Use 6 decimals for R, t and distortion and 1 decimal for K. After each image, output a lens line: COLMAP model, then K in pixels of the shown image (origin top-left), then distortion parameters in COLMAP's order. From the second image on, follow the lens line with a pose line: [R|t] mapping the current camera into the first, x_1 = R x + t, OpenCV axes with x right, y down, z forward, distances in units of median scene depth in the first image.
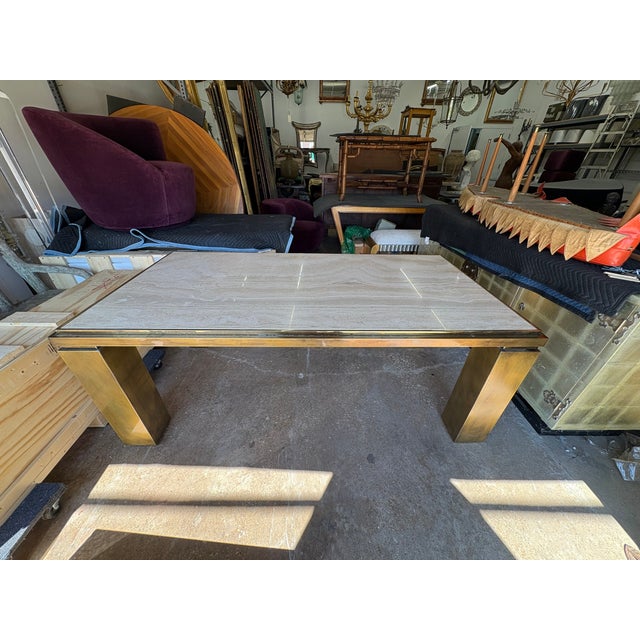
lens RADIAL K [[255.3, 0, 319.7], [0, 255.3, 320.3], [0, 0, 1]] dist [-0.000314, 0.000097]
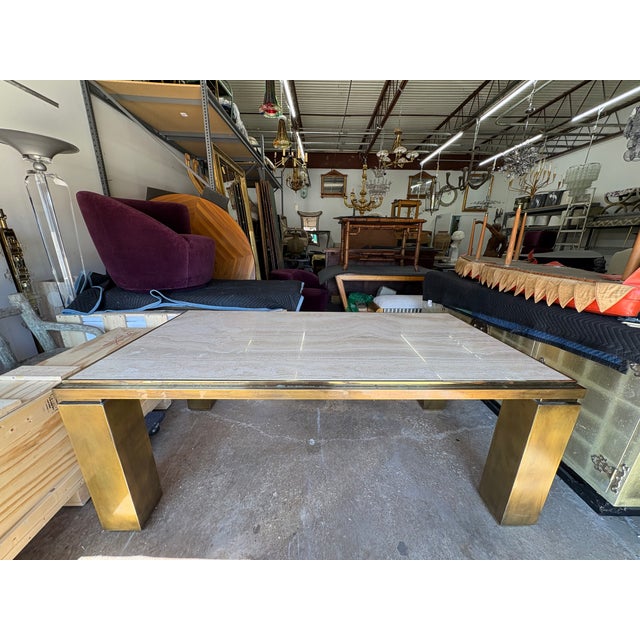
lens RADIAL K [[255.3, 0, 319.8], [0, 255.3, 319.7], [0, 0, 1]] dist [-0.000314, 0.000097]
pose [[0.999996, -0.002849, 0.000915, -0.051464], [0.002989, 0.964844, -0.262808, 0.042757], [-0.000134, 0.262809, 0.964848, 0.020271]]
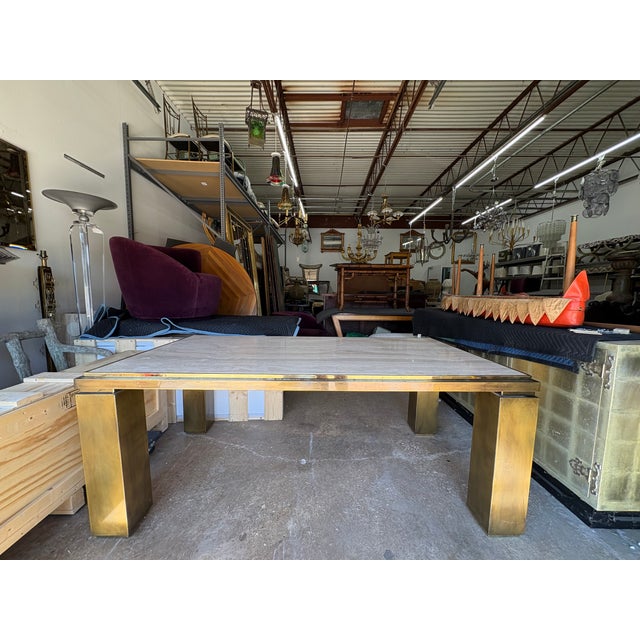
lens RADIAL K [[255.3, 0, 319.8], [0, 255.3, 319.5], [0, 0, 1]] dist [-0.000314, 0.000097]
pose [[0.999964, -0.005217, -0.006623, -0.006701], [0.001687, 0.893488, -0.449084, 0.196913], [0.008261, 0.449056, 0.893465, -0.045111]]
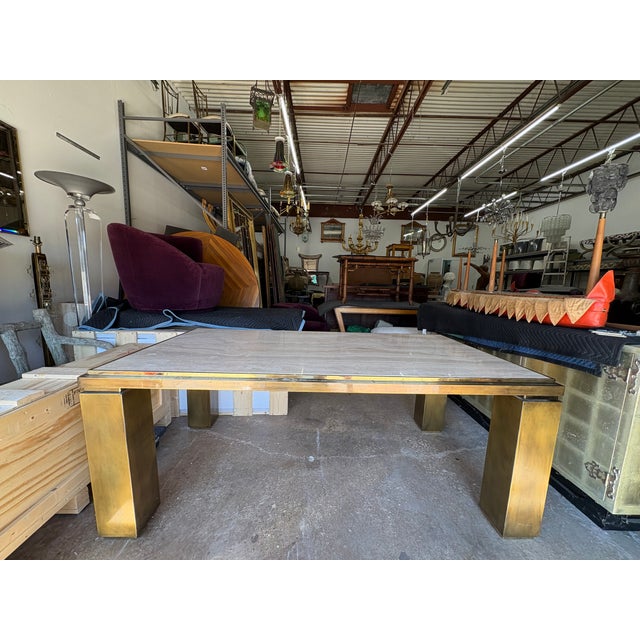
lens RADIAL K [[255.3, 0, 319.8], [0, 255.3, 319.6], [0, 0, 1]] dist [-0.000314, 0.000097]
pose [[0.999913, 0.010925, 0.007450, -0.063310], [-0.006849, 0.909812, -0.414964, 0.163448], [-0.011312, 0.414877, 0.909807, -0.022091]]
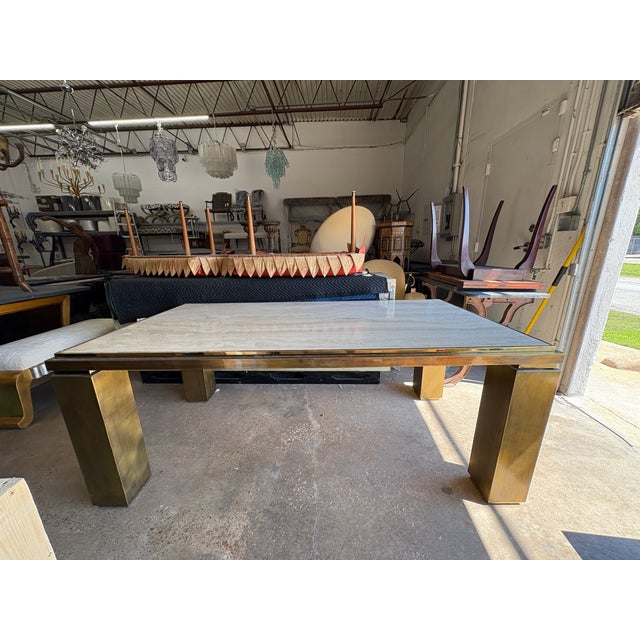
lens RADIAL K [[255.3, 0, 320.9], [0, 255.3, 318.7], [0, 0, 1]] dist [-0.000314, 0.000097]
pose [[0.046315, -0.277574, 0.959587, -0.431580], [0.555126, 0.805779, 0.206289, -0.320115], [-0.830475, 0.523138, 0.191408, 0.732064]]
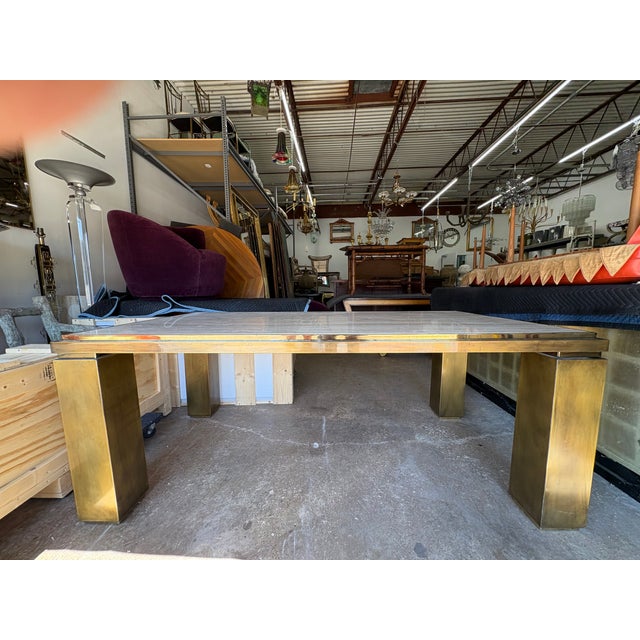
lens RADIAL K [[255.3, 0, 319.6], [0, 255.3, 319.4], [0, 0, 1]] dist [-0.000314, 0.000097]
pose [[0.998671, -0.021962, -0.046628, -0.015710], [-0.000645, 0.899279, -0.437375, 0.240949], [0.051537, 0.436823, 0.898070, 0.099766]]
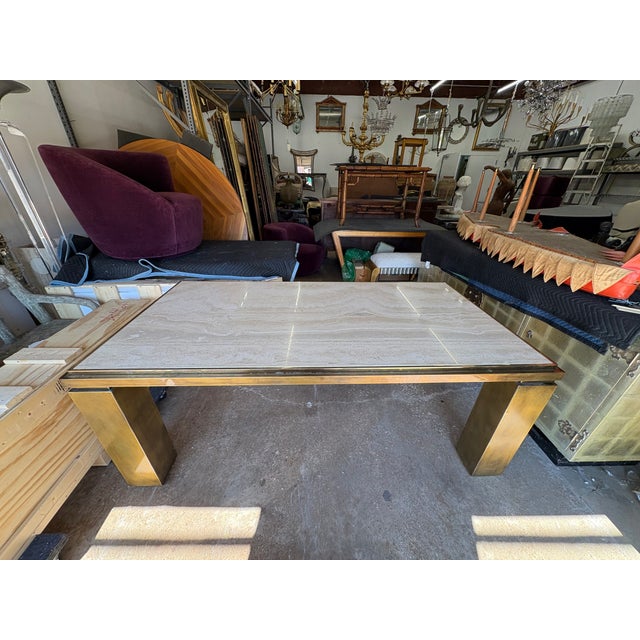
lens RADIAL K [[255.3, 0, 319.8], [0, 255.3, 320.2], [0, 0, 1]] dist [-0.000314, 0.000097]
pose [[0.999829, -0.009065, 0.016088, -0.052159], [0.010081, 0.997883, -0.064247, -0.049950], [-0.015471, 0.064398, 0.997804, -0.000043]]
